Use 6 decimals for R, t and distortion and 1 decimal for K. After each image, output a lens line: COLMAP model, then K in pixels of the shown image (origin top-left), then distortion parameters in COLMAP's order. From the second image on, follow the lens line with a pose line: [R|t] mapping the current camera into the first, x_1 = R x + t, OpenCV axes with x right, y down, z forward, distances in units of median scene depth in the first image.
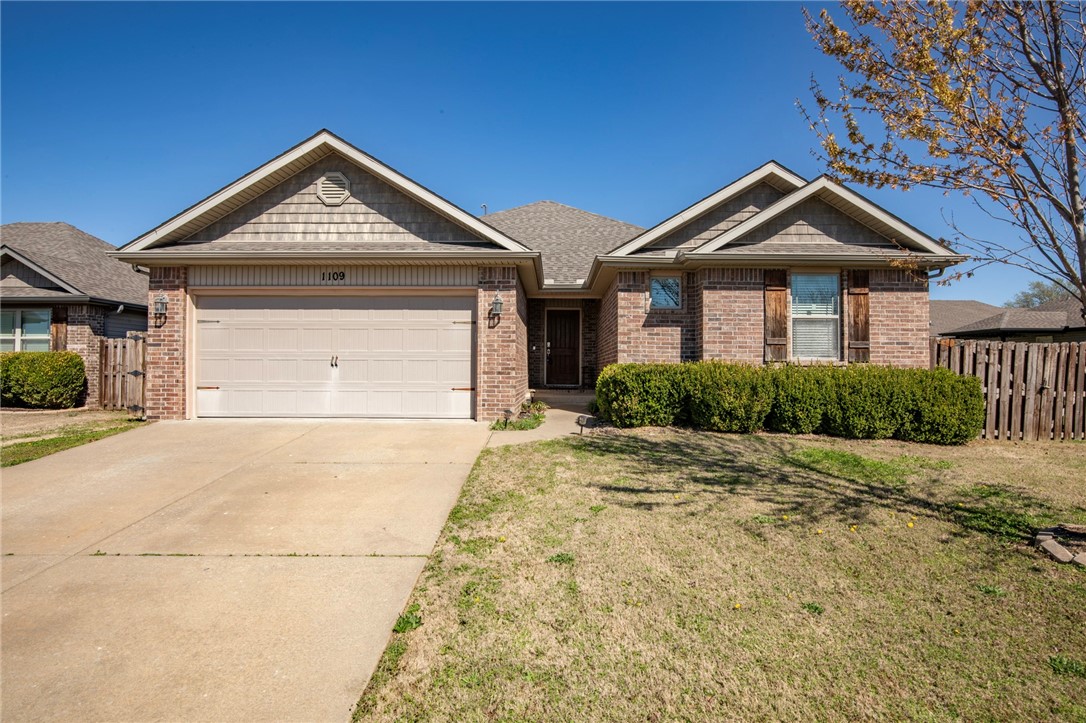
lens RADIAL K [[614.1, 0, 543.0], [0, 614.1, 361.5], [0, 0, 1]] dist [-0.018651, 0.000214]
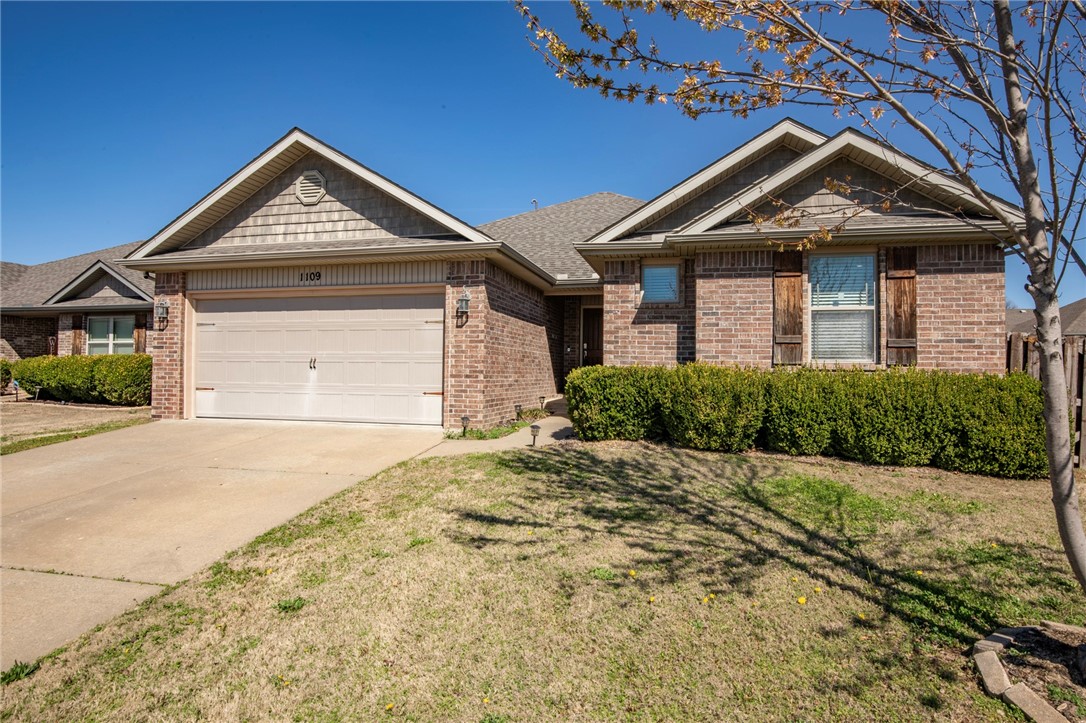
lens RADIAL K [[614.1, 0, 543.0], [0, 614.1, 361.5], [0, 0, 1]] dist [-0.018651, 0.000214]
pose [[0.971901, 0.000970, -0.235388, 0.254611], [-0.002159, 0.999986, -0.004794, 0.000779], [0.235381, 0.005167, 0.971890, 0.136217]]
